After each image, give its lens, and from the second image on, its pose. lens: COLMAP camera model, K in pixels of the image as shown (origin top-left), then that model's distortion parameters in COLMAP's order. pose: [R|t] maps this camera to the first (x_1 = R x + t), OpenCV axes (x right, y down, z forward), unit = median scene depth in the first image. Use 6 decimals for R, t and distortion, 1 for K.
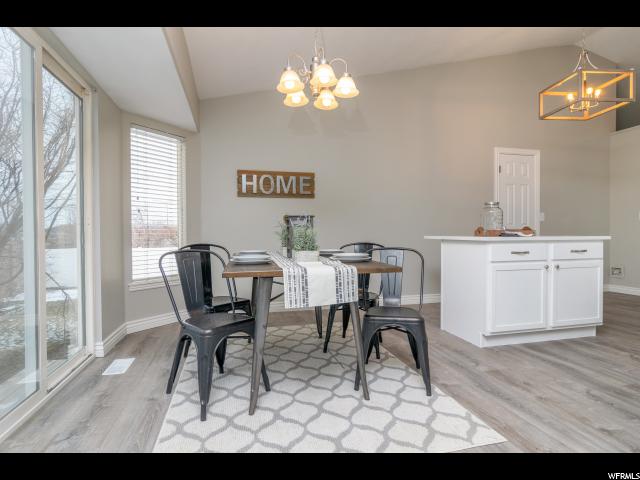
lens RADIAL K [[342.7, 0, 319.4], [0, 342.7, 239.5], [0, 0, 1]] dist [0.002589, -0.000642]
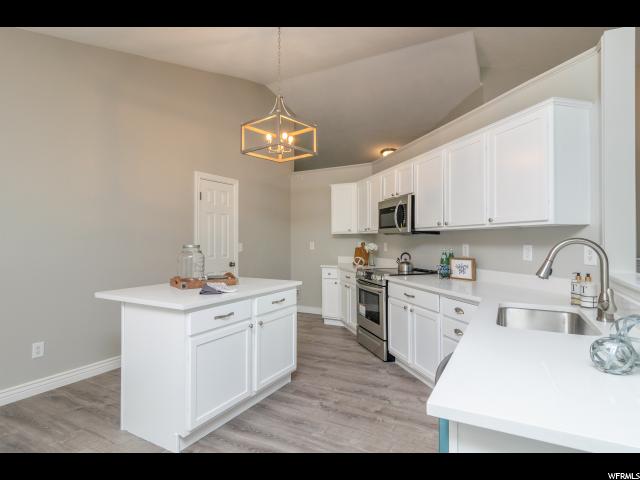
lens RADIAL K [[342.7, 0, 319.4], [0, 342.7, 239.5], [0, 0, 1]] dist [0.002589, -0.000642]
pose [[0.682602, 0.008937, 0.730736, 0.127529], [0.007489, 0.999787, -0.019223, -0.109867], [-0.730752, 0.018594, 0.682390, 0.246231]]
